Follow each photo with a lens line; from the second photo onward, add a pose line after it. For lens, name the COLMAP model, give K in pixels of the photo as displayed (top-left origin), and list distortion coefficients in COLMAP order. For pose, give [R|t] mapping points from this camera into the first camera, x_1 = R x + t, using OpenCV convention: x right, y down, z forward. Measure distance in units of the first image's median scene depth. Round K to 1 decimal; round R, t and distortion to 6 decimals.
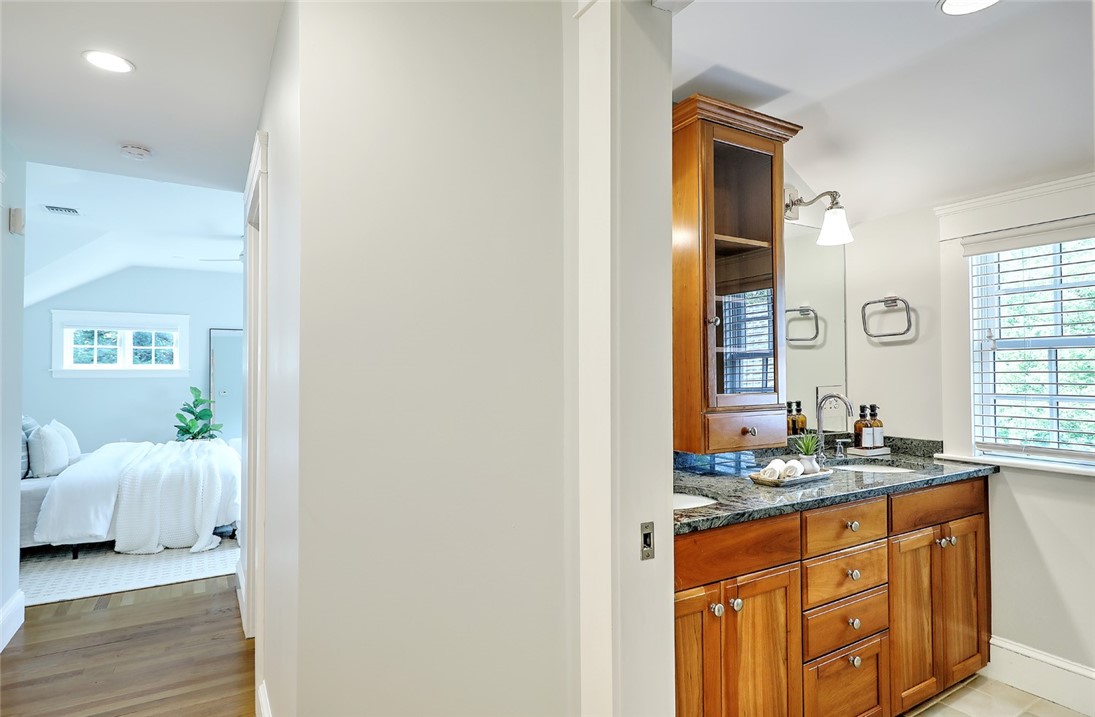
lens RADIAL K [[585.0, 0, 544.5], [0, 585.0, 361.6], [0, 0, 1]] dist [0.012306, -0.002804]
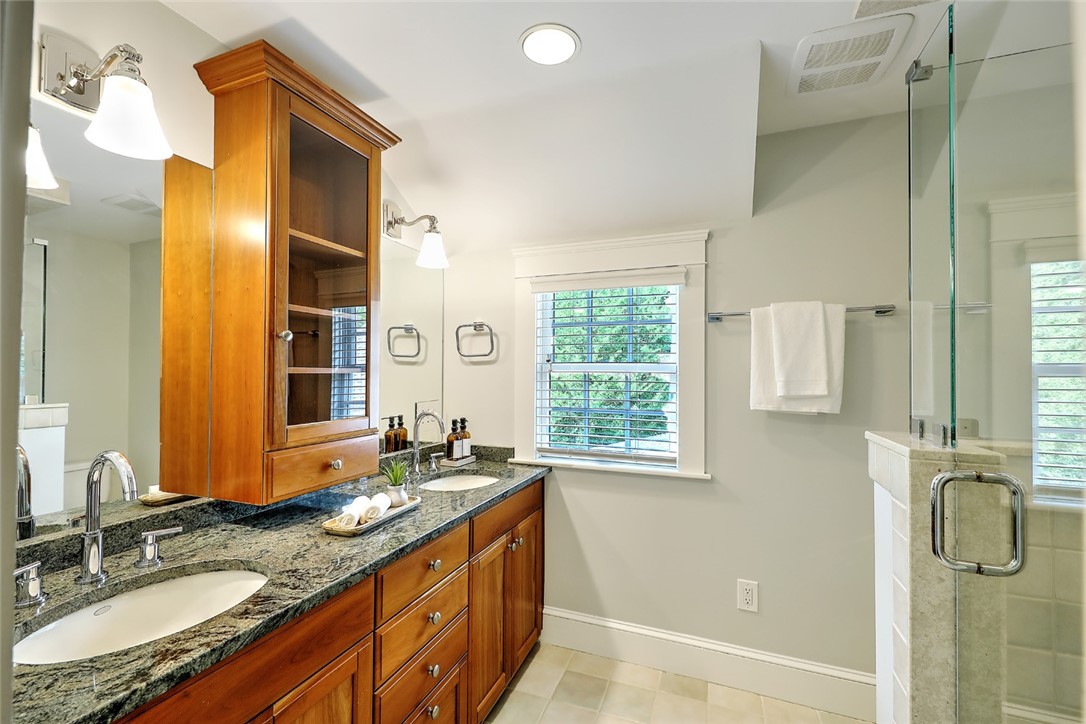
lens RADIAL K [[478.7, 0, 544.4], [0, 478.7, 366.2], [0, 0, 1]] dist [0.003589, 0.000036]
pose [[0.788146, 0.018128, 0.615222, 0.145548], [-0.018729, 0.999810, -0.005466, -0.026189], [-0.615204, -0.007214, 0.788335, 0.229369]]
